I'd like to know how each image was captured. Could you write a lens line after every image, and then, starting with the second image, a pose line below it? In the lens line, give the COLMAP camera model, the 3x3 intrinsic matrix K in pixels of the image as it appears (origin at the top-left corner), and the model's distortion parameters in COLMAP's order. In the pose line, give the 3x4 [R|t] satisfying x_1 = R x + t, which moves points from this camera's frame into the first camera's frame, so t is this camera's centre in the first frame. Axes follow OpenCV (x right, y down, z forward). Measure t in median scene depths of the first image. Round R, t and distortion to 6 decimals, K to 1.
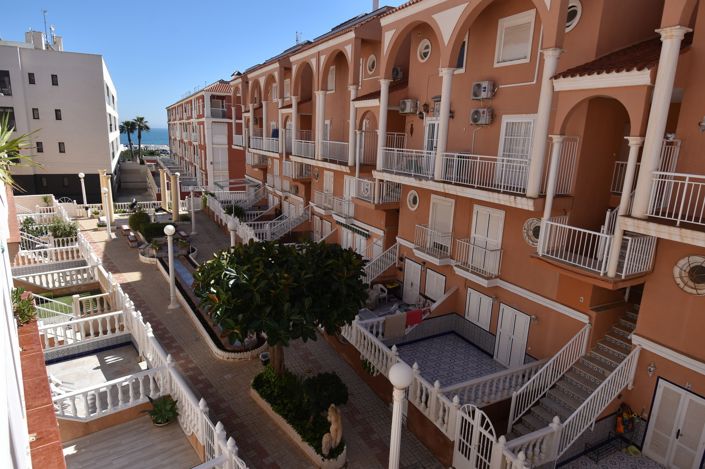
lens RADIAL K [[420.0, 0, 352.5], [0, 420.0, 234.5], [0, 0, 1]] dist [0.003216, -0.000842]
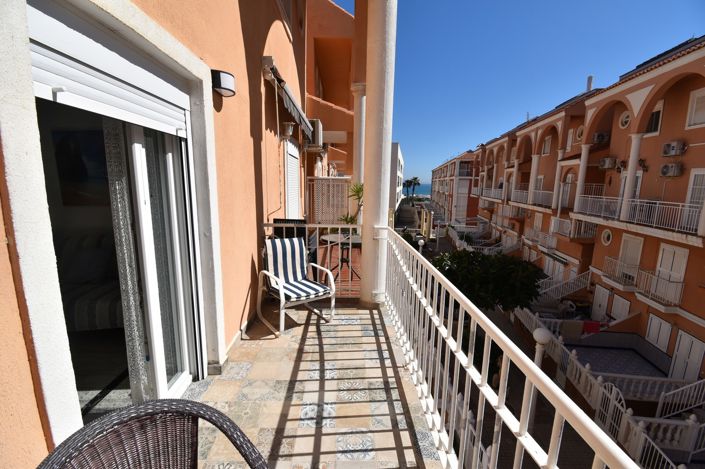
lens RADIAL K [[306.4, 0, 352.6], [0, 306.4, 236.0], [0, 0, 1]] dist [0.017724, -0.024489]
pose [[0.793711, 0.081222, -0.602848, 0.086019], [-0.127162, 0.991304, -0.033864, 0.037008], [0.594855, 0.103538, 0.797137, -0.152385]]
